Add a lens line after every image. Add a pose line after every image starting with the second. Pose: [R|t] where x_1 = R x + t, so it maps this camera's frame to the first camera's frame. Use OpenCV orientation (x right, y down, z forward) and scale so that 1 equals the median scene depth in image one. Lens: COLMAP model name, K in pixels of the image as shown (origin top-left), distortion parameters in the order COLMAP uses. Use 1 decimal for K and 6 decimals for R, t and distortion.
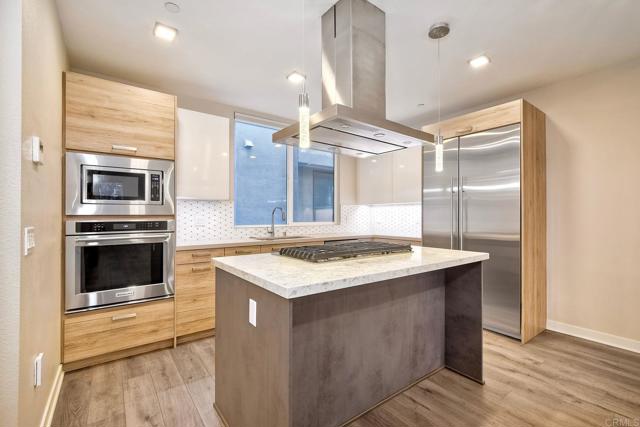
lens RADIAL K [[284.7, 0, 318.3], [0, 284.7, 216.2], [0, 0, 1]] dist [0.007937, -0.001839]
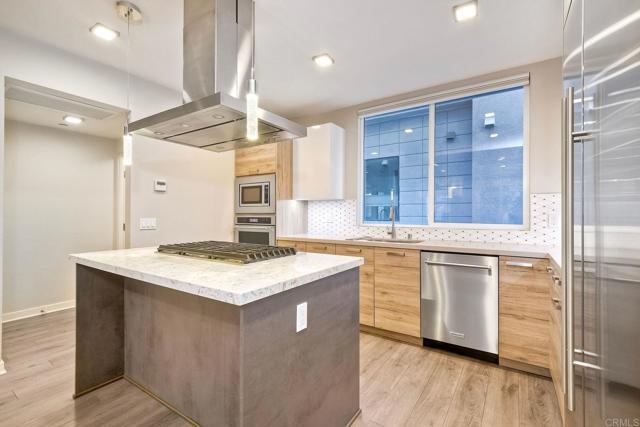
lens RADIAL K [[284.7, 0, 322.3], [0, 284.7, 212.7], [0, 0, 1]] dist [0.007937, -0.001839]
pose [[0.332582, -0.000895, -0.943074, 0.848492], [-0.003190, 0.999993, -0.002074, -0.003981], [0.943069, 0.003698, 0.332577, 0.762447]]
